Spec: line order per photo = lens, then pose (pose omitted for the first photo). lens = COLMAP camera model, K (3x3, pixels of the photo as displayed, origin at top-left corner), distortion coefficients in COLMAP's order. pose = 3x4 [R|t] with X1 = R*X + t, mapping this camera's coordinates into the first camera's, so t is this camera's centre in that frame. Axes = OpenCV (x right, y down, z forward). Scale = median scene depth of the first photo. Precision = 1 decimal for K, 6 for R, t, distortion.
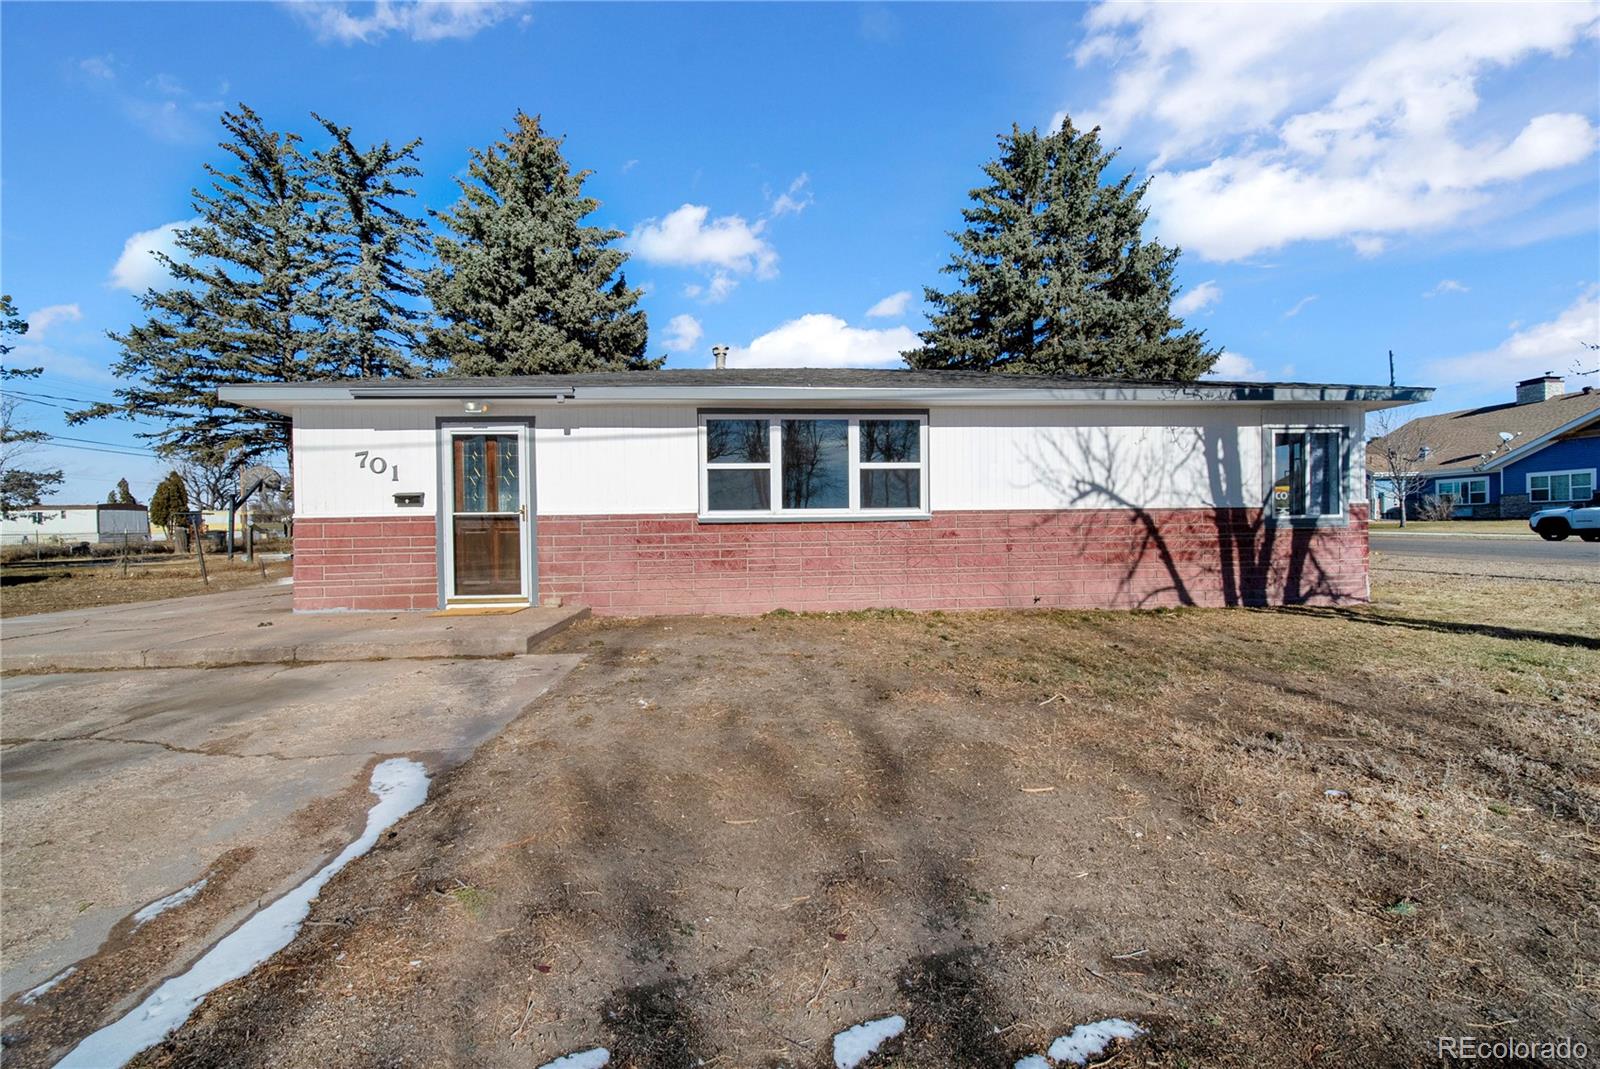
lens RADIAL K [[581.2, 0, 802.8], [0, 581.2, 530.4], [0, 0, 1]] dist [0.000254, -0.001886]
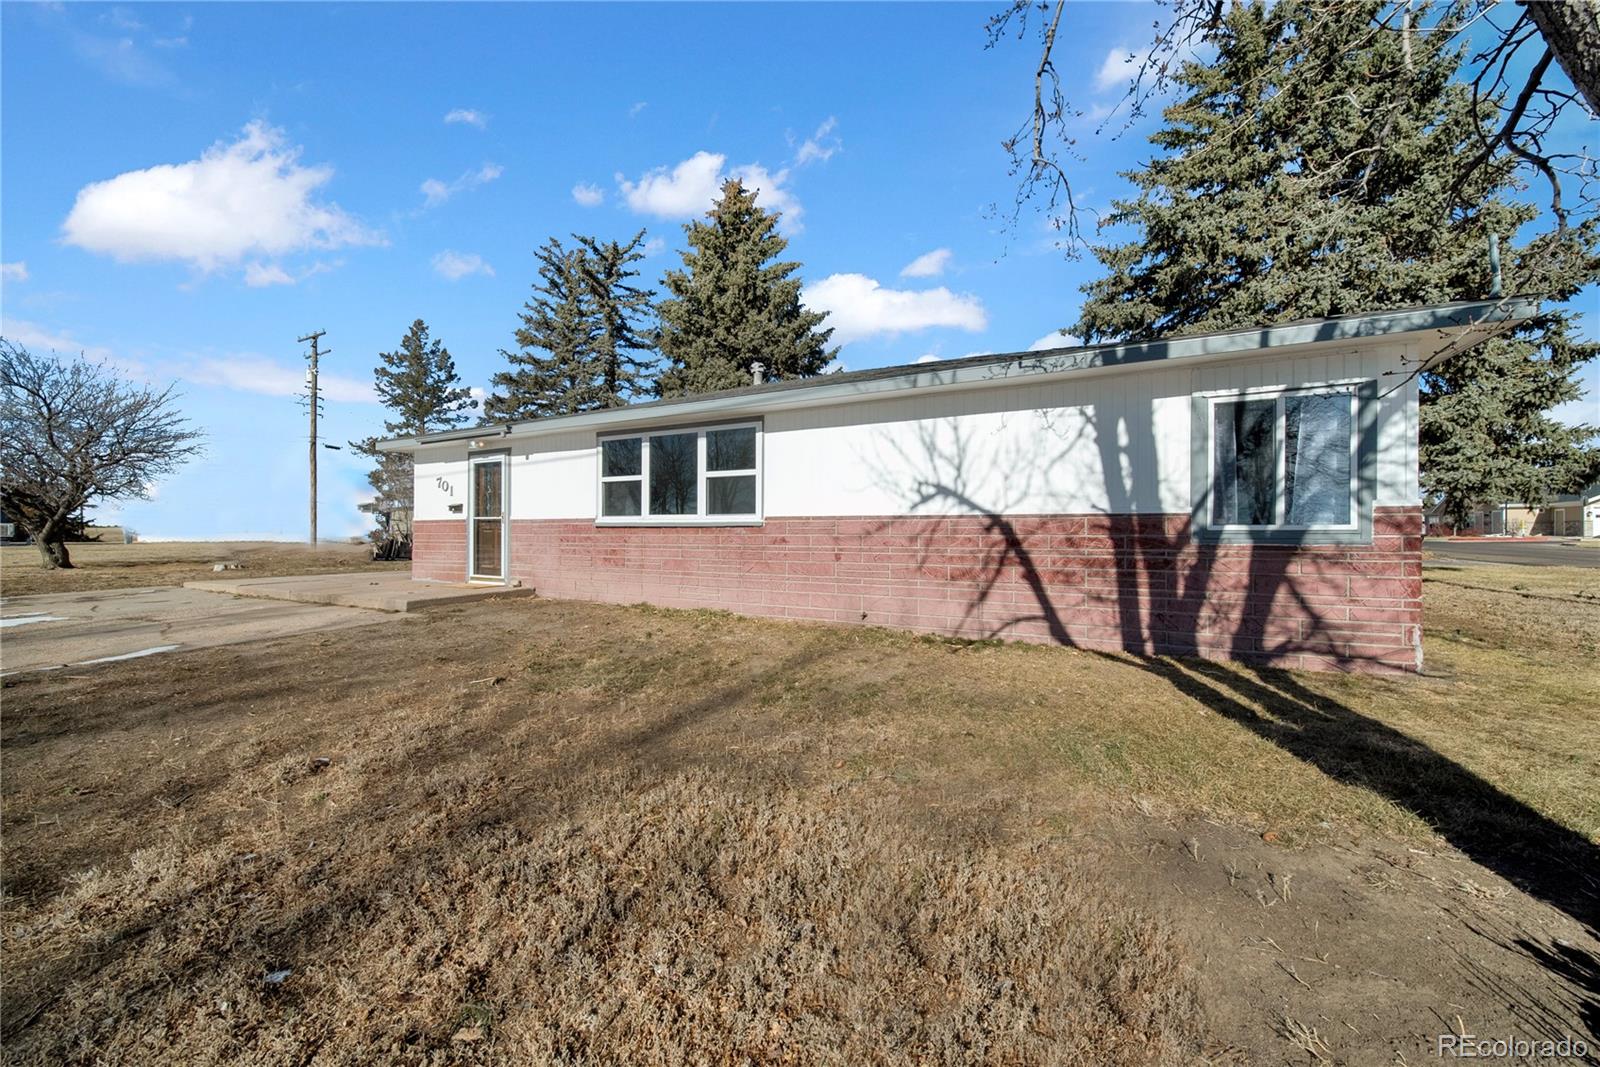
lens RADIAL K [[593.4, 0, 800.0], [0, 593.4, 533.5], [0, 0, 1]] dist [-0.000301, -0.000052]
pose [[0.844879, 0.017829, -0.534660, 0.791093], [-0.020369, 0.999792, 0.001152, -0.007456], [0.534569, 0.009918, 0.845067, 0.163128]]
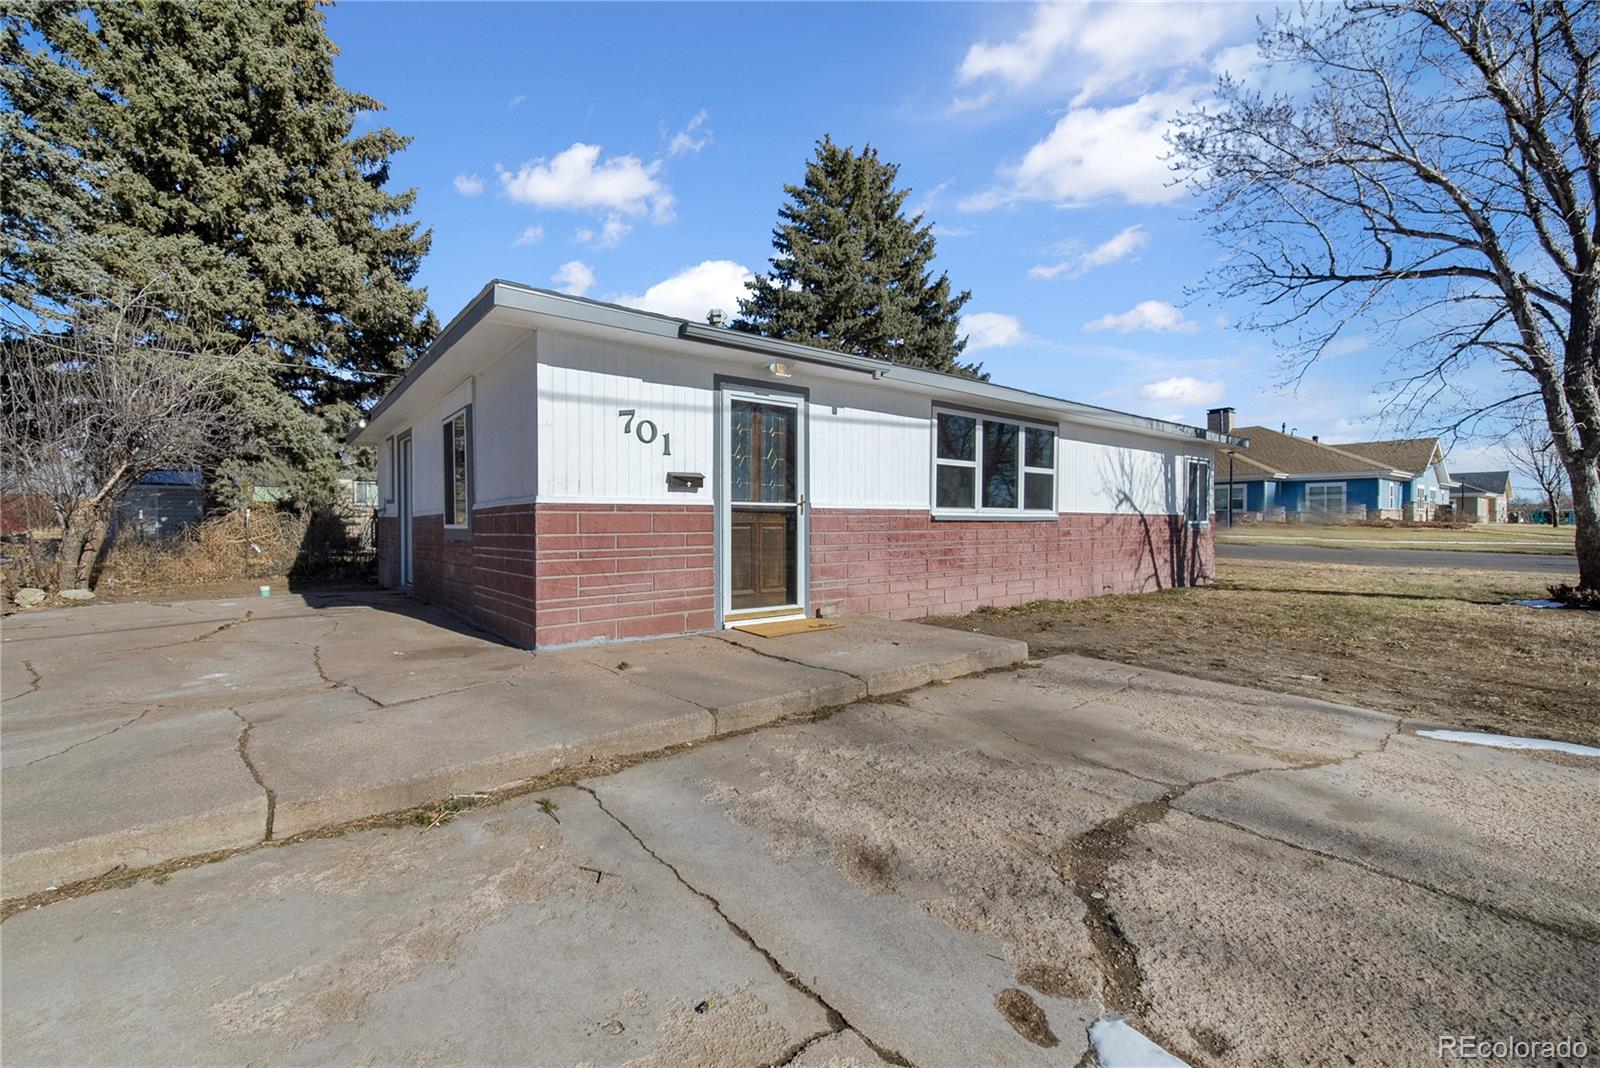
lens RADIAL K [[650.2, 0, 749.8], [0, 650.2, 531.0], [0, 0, 1]] dist [0.000690, -0.000091]
pose [[0.849935, 0.007272, 0.526837, -0.924105], [-0.009029, 0.999959, 0.000765, 0.006269], [-0.526810, -0.005407, 0.849966, 0.232747]]
